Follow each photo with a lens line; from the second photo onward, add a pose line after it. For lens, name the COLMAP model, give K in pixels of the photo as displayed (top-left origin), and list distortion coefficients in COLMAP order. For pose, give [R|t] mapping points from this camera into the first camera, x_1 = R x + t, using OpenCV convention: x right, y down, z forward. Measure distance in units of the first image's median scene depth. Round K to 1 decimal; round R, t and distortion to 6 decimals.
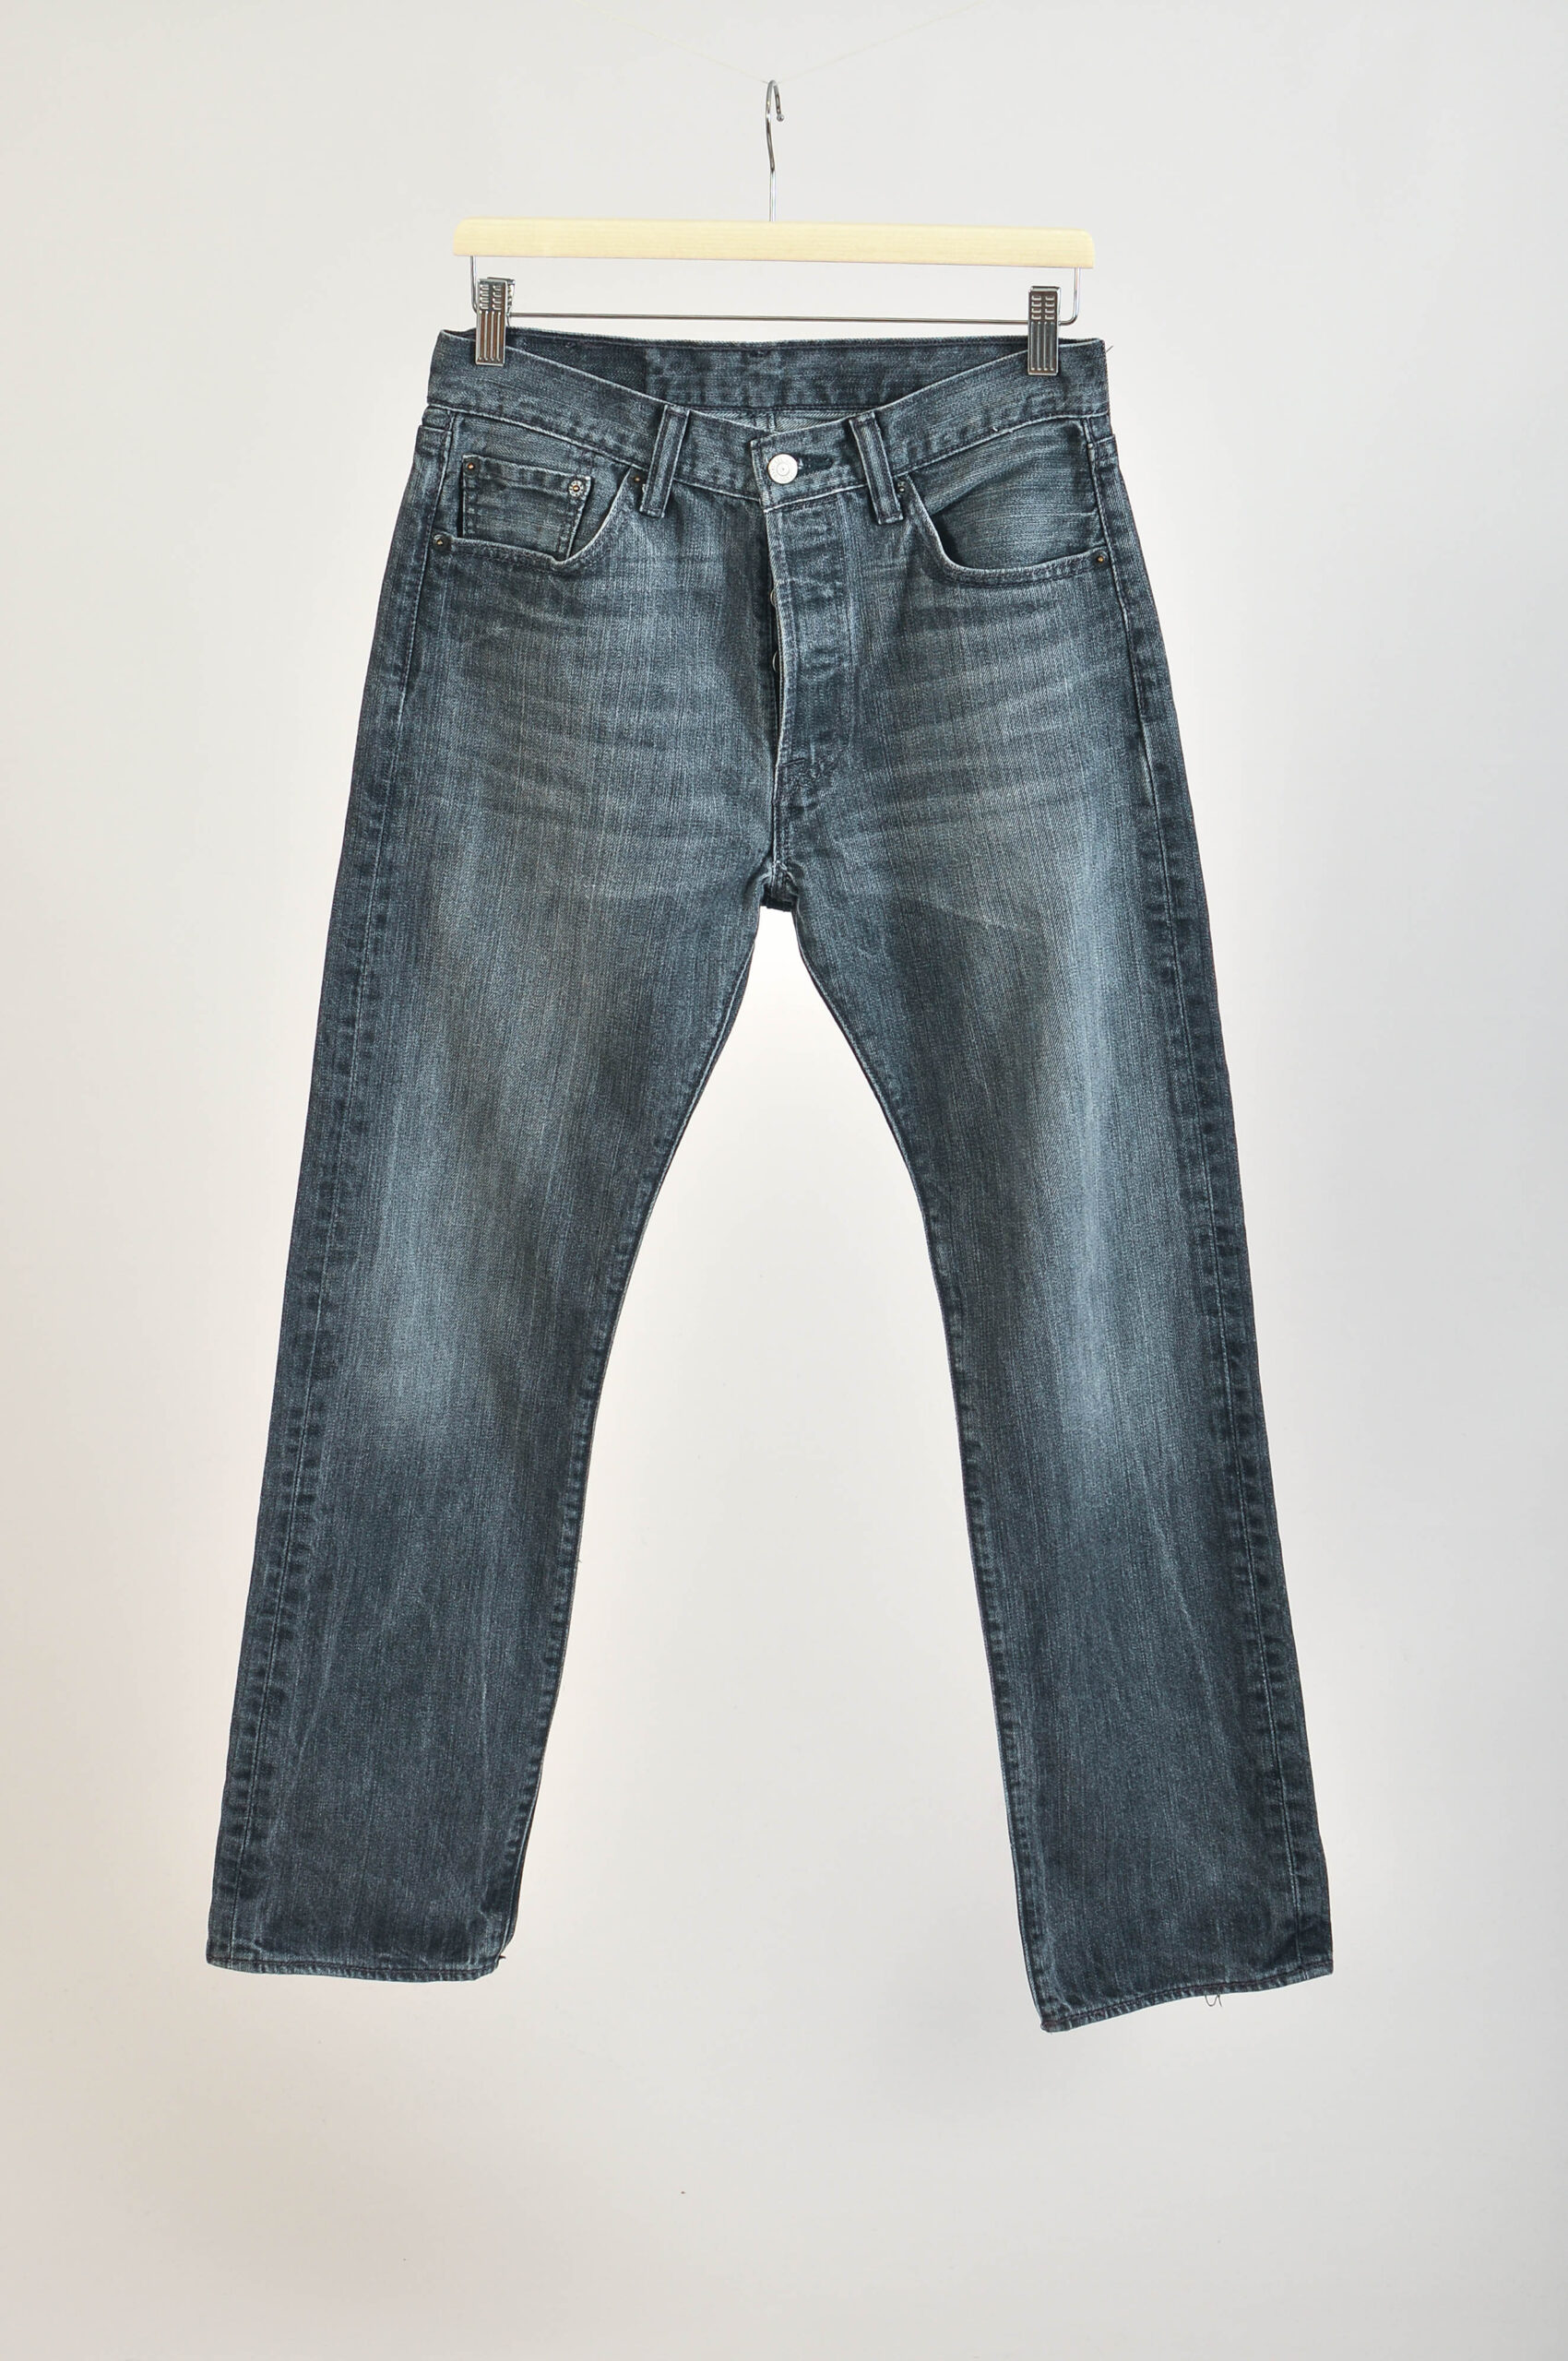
lens RADIAL K [[3986.4, 0, 784.0], [0, 3986.4, 1180.5], [0, 0, 1]] dist [-0.179027, -0.086660]
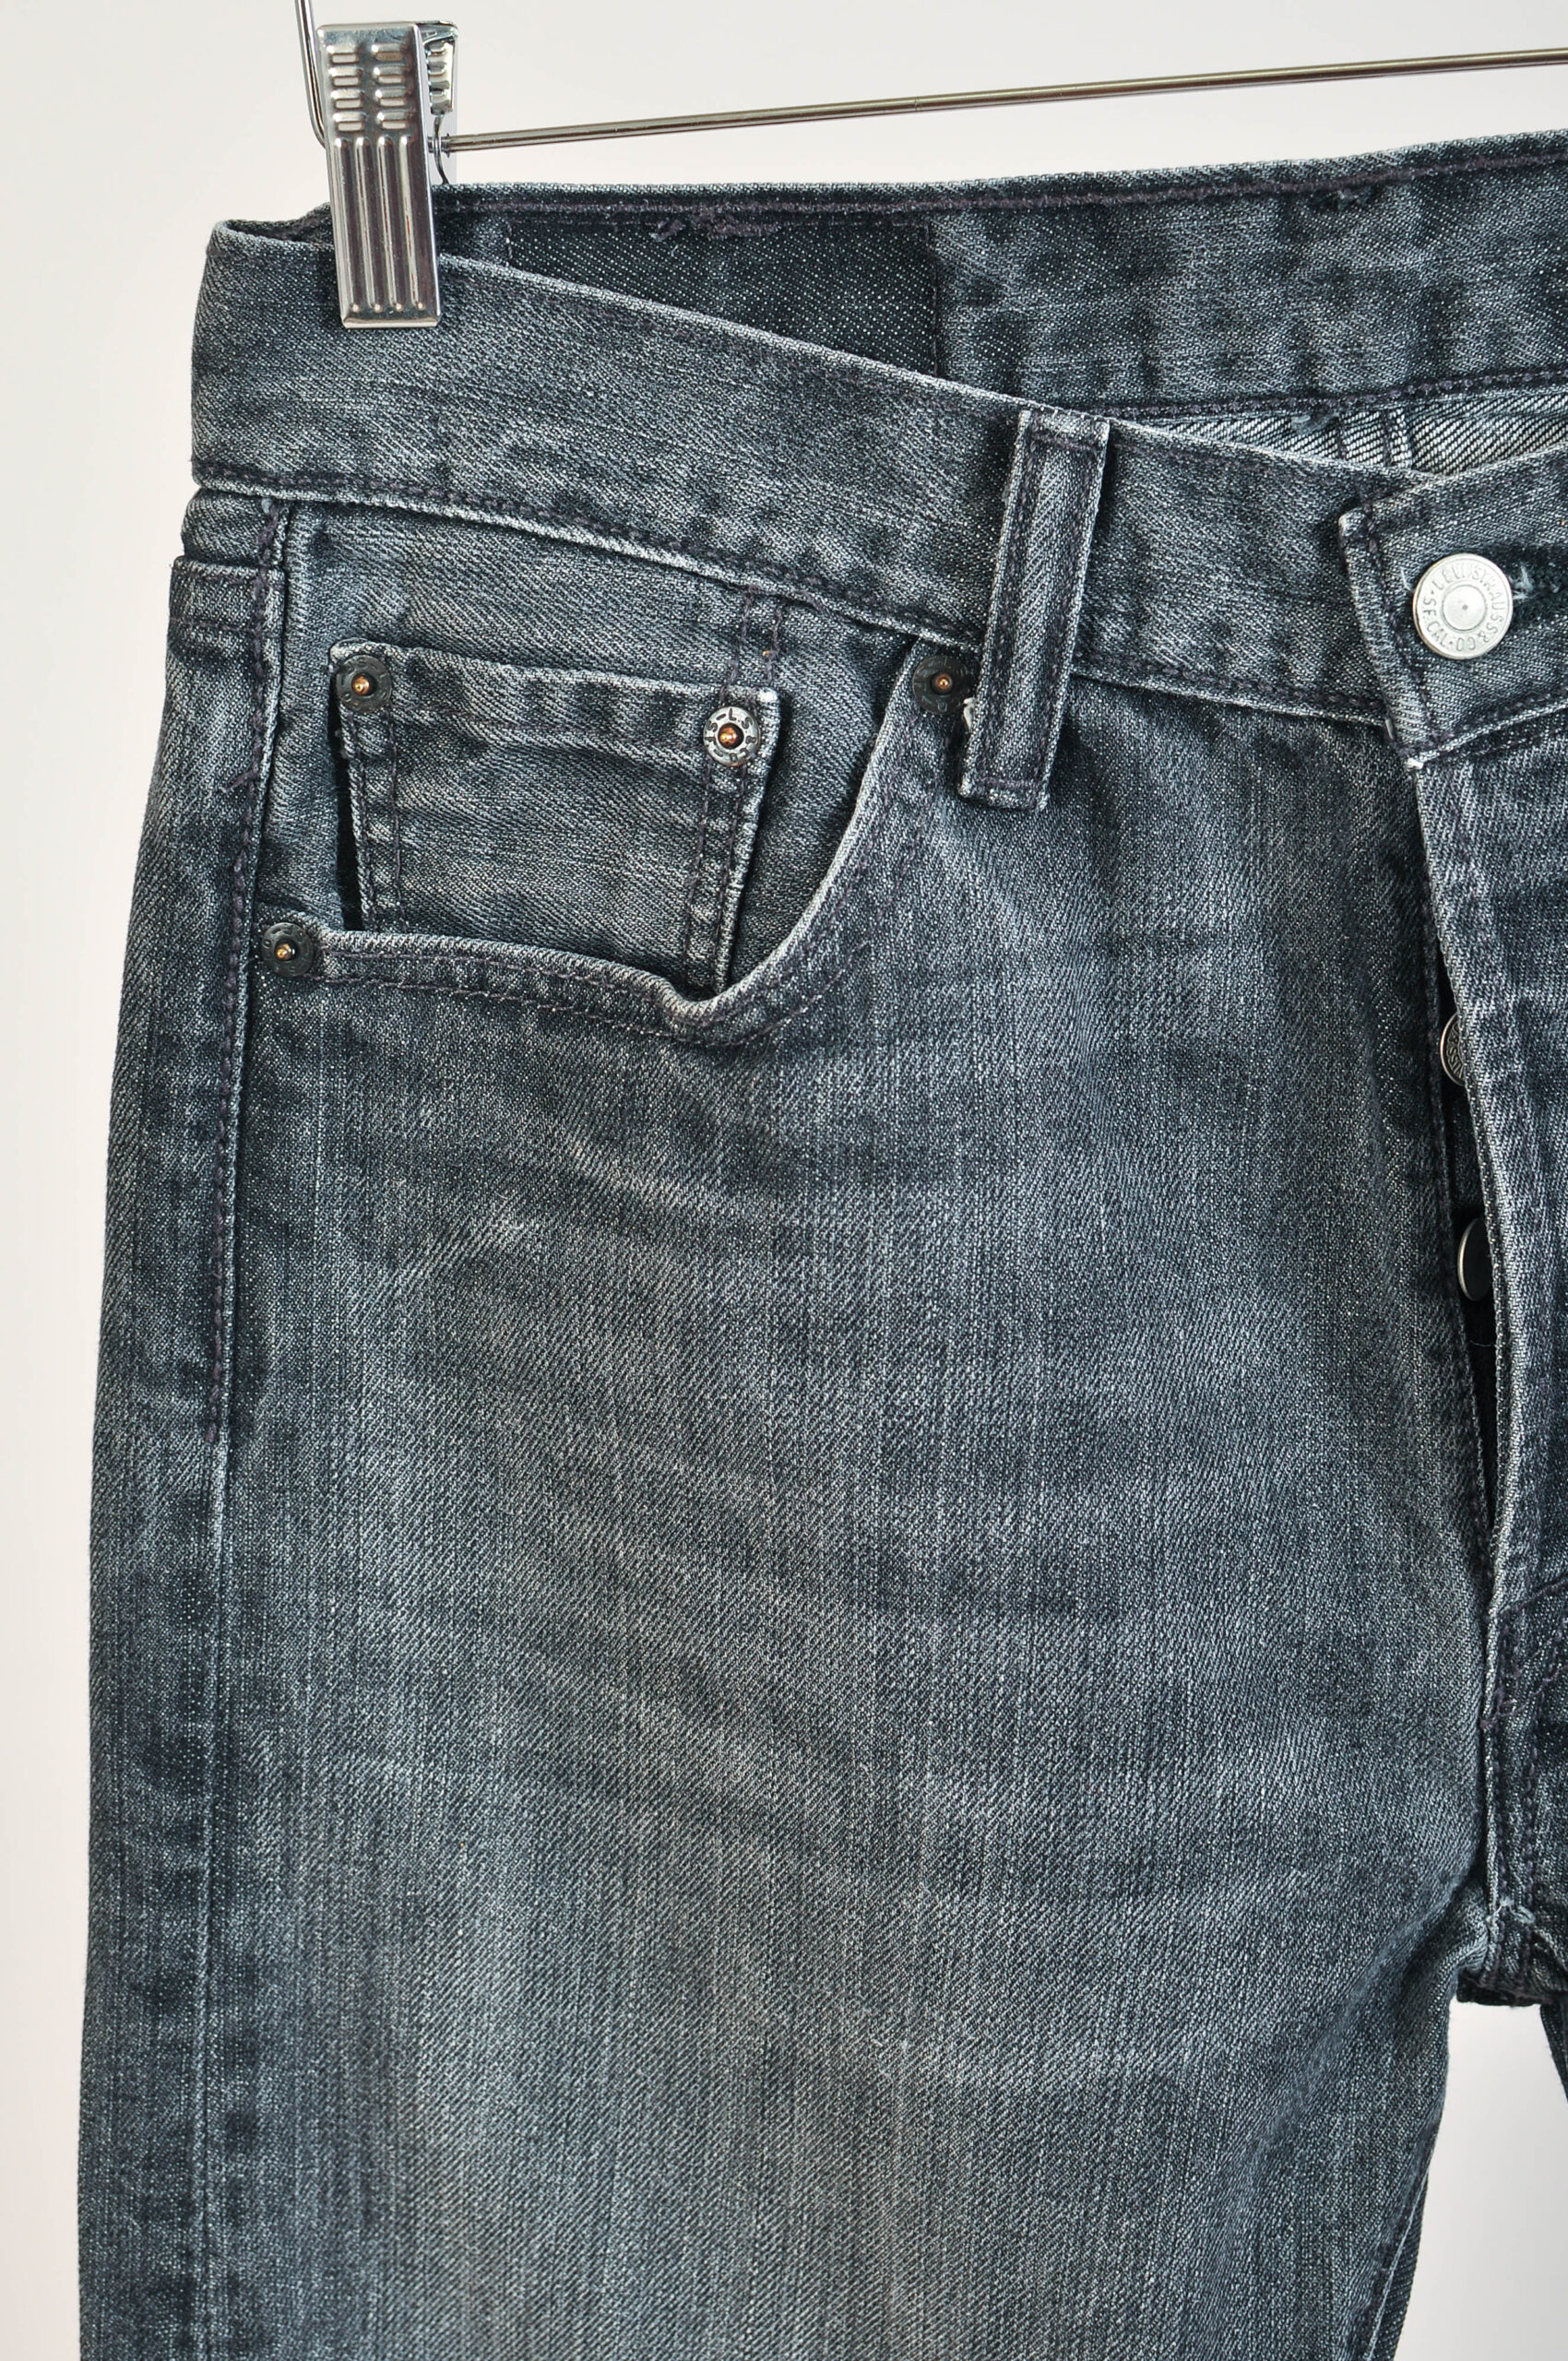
lens RADIAL K [[3986.4, 0, 784.0], [0, 3986.4, 1180.5], [0, 0, 1]] dist [-0.179027, -0.086660]
pose [[0.994336, -0.080434, -0.069474, -0.031288], [0.081052, 0.996691, 0.006115, -0.143521], [0.068752, -0.011711, 0.997565, 0.712755]]
